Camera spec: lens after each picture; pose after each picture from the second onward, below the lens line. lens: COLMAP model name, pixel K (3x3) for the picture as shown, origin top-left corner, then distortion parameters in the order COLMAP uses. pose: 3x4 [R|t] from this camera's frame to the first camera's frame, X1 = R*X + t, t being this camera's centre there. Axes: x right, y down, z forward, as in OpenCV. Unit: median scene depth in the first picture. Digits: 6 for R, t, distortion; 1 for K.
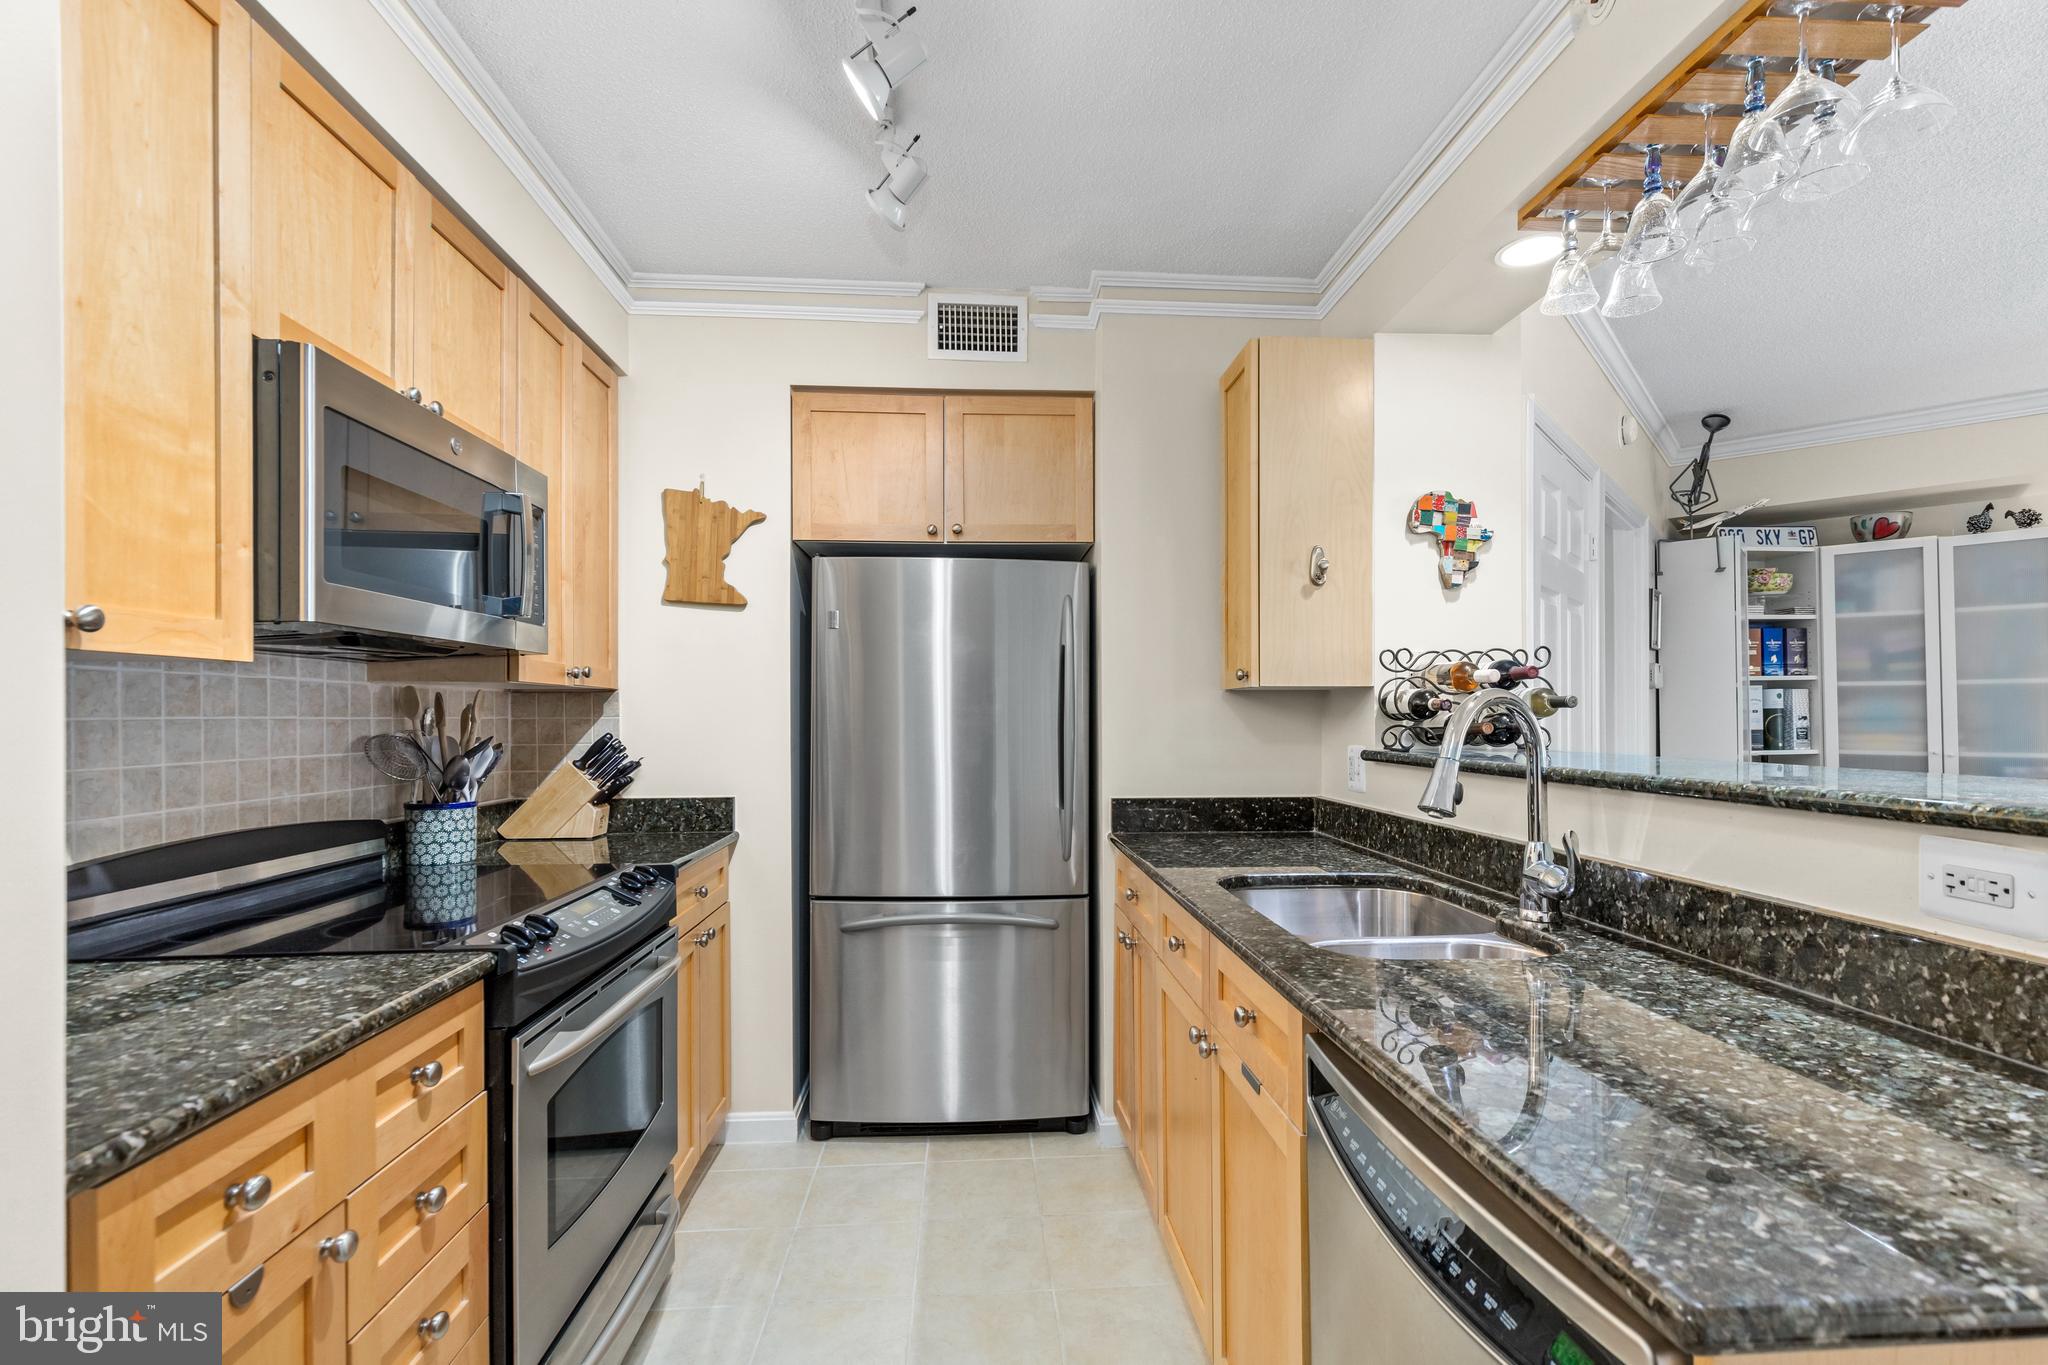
lens RADIAL K [[931.3, 0, 1037.6], [0, 931.3, 714.7], [0, 0, 1]] dist [0.005399, -0.000075]
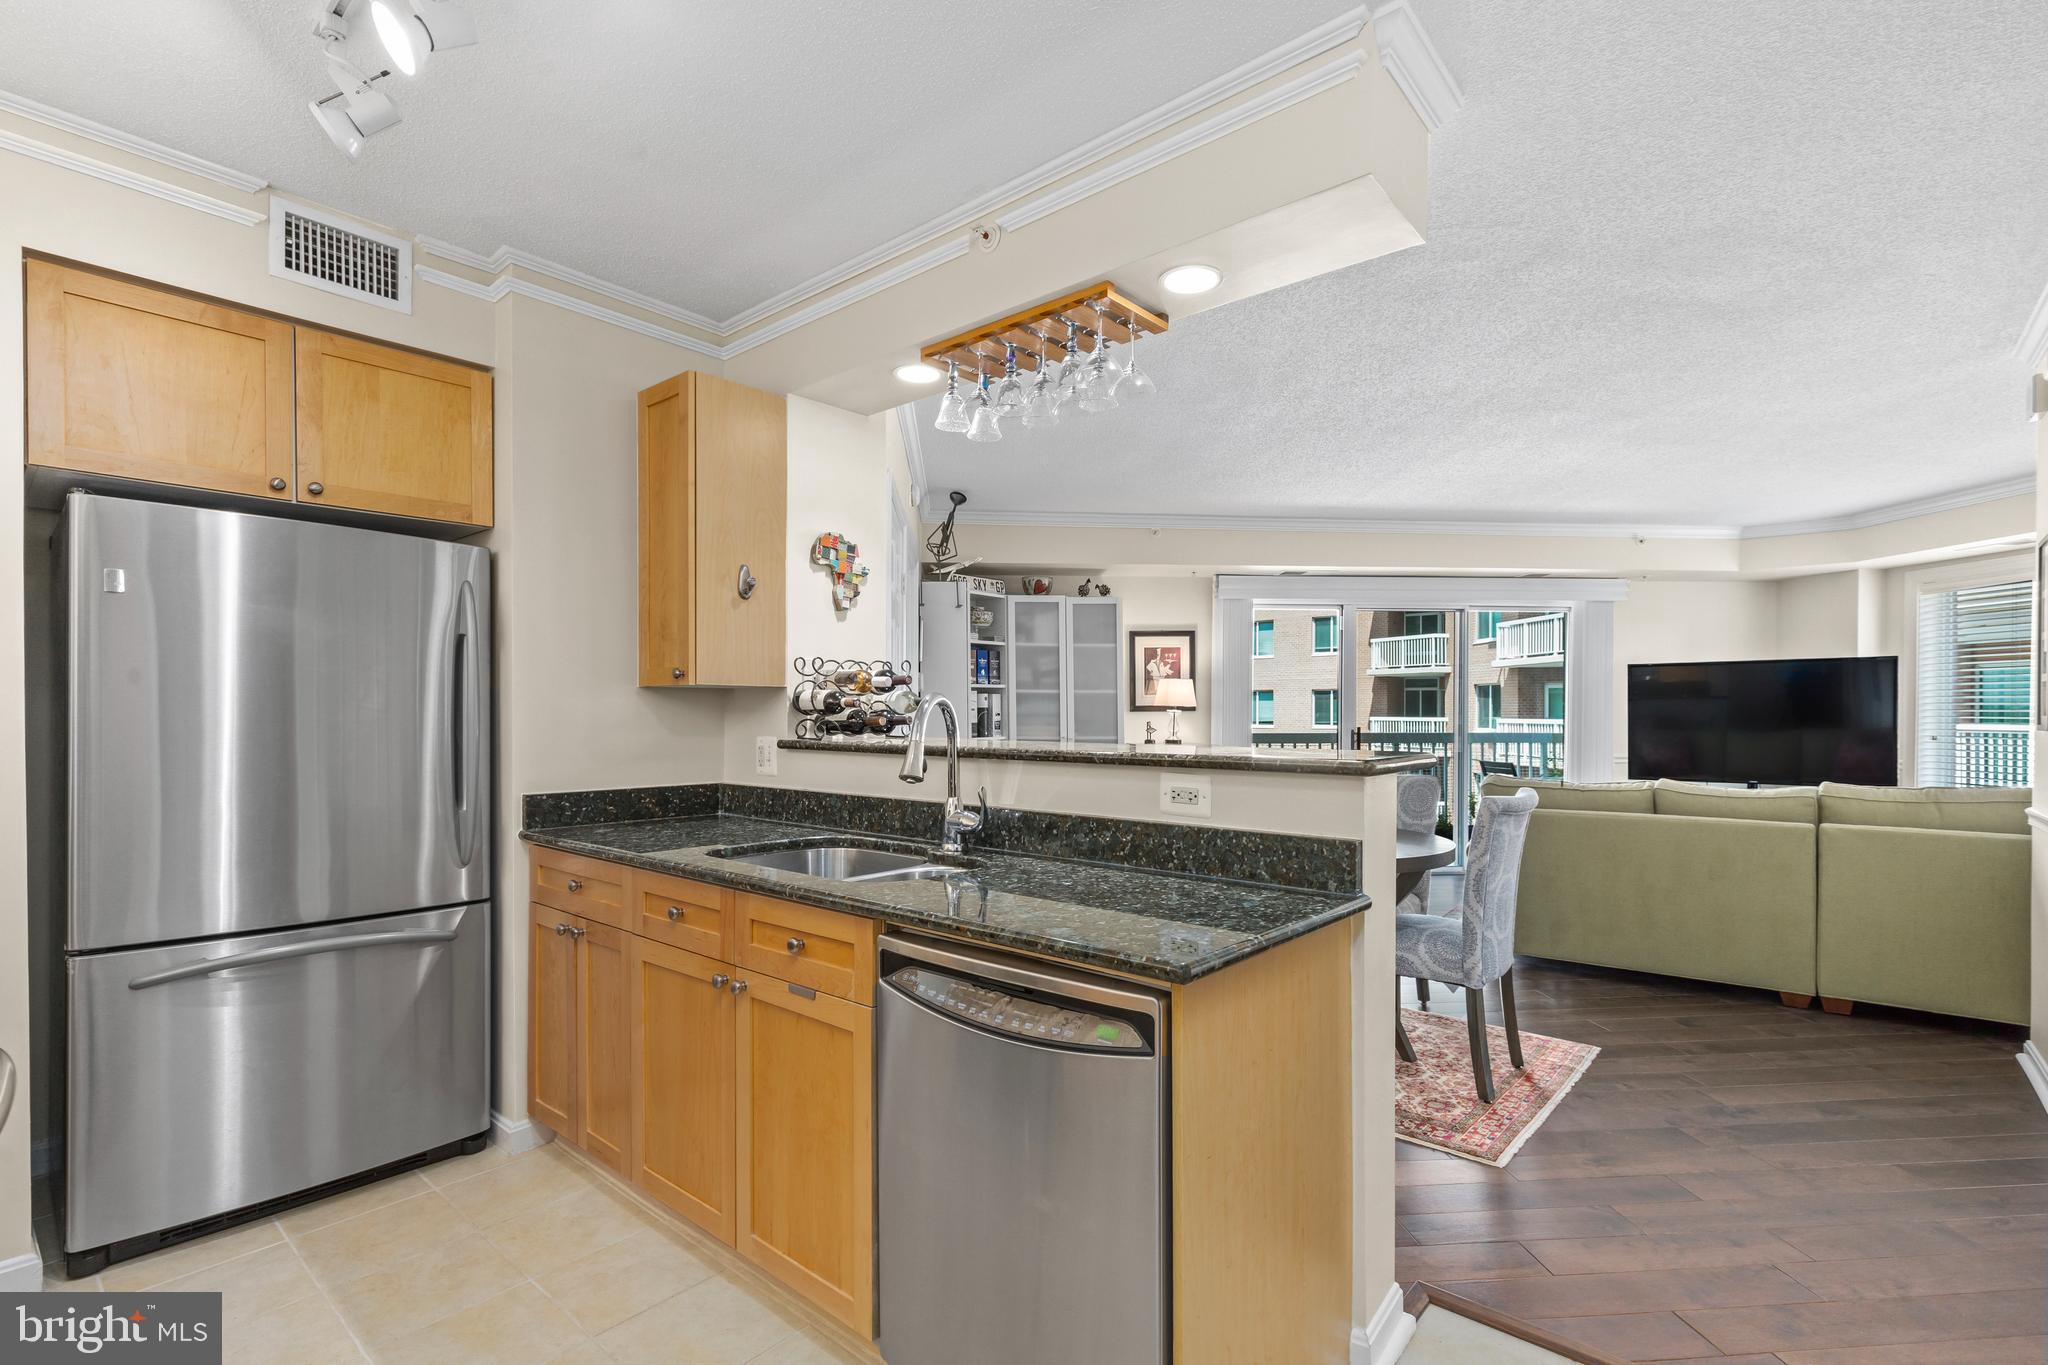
lens RADIAL K [[931.3, 0, 1047.9], [0, 931.3, 720.4], [0, 0, 1]] dist [0.005399, -0.000075]
pose [[0.698419, -0.001856, 0.715687, -0.234533], [-0.005430, 0.999954, 0.007892, 0.001371], [-0.715669, -0.009398, 0.698377, -0.073338]]
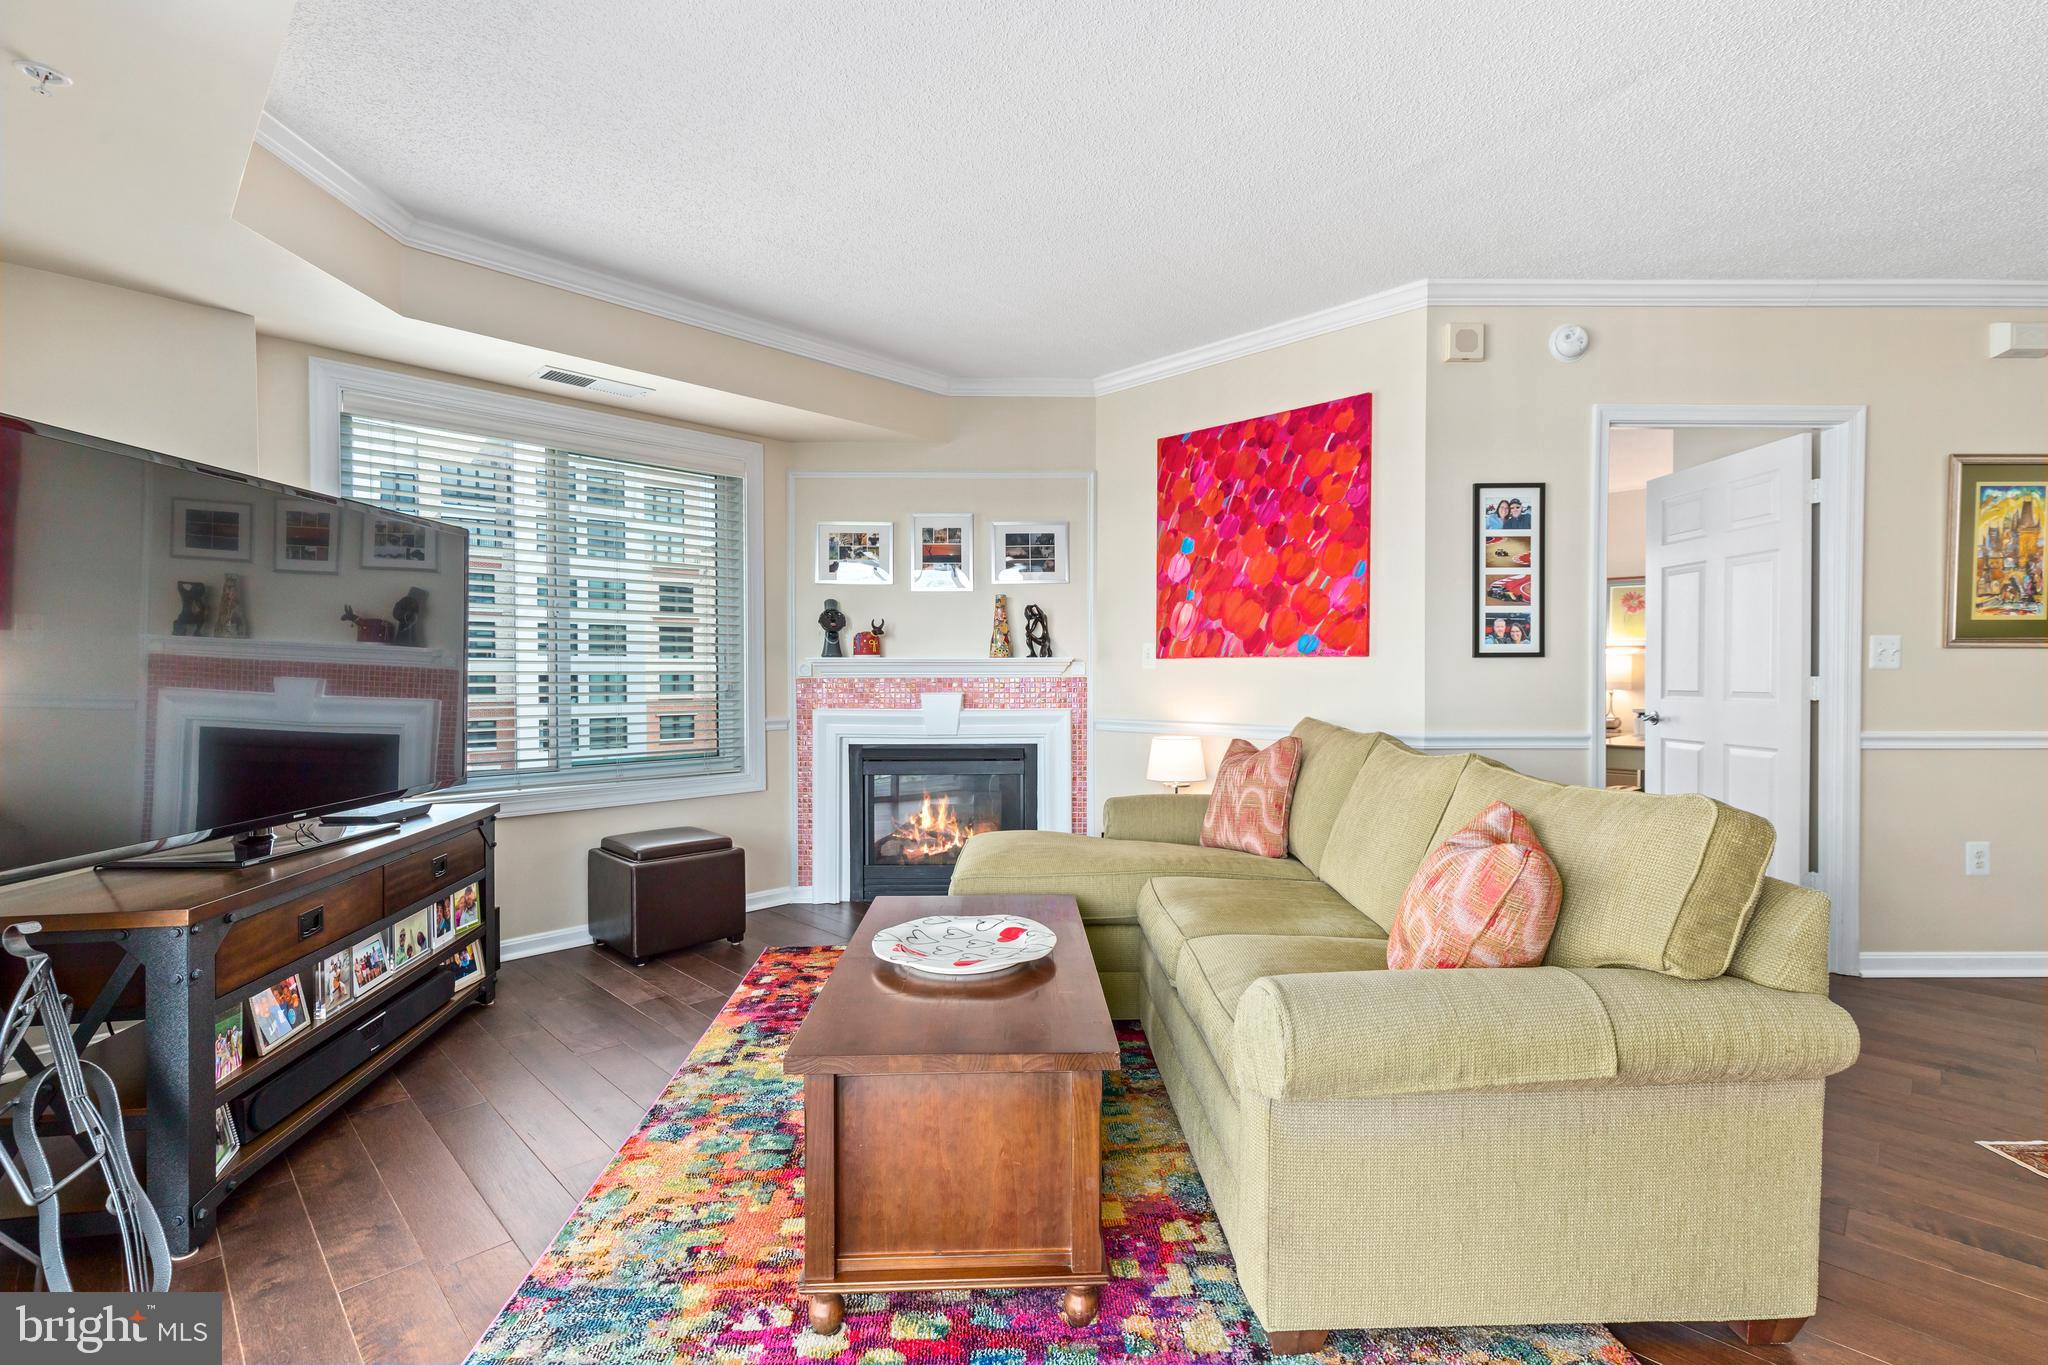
lens RADIAL K [[931.3, 0, 1047.2], [0, 931.3, 695.5], [0, 0, 1]] dist [0.005399, -0.000075]
pose [[-0.998245, 0.002599, 0.059168, 1.974239], [0.004046, 0.999695, 0.024343, 0.035494], [-0.059087, 0.024539, -0.997951, 1.148974]]
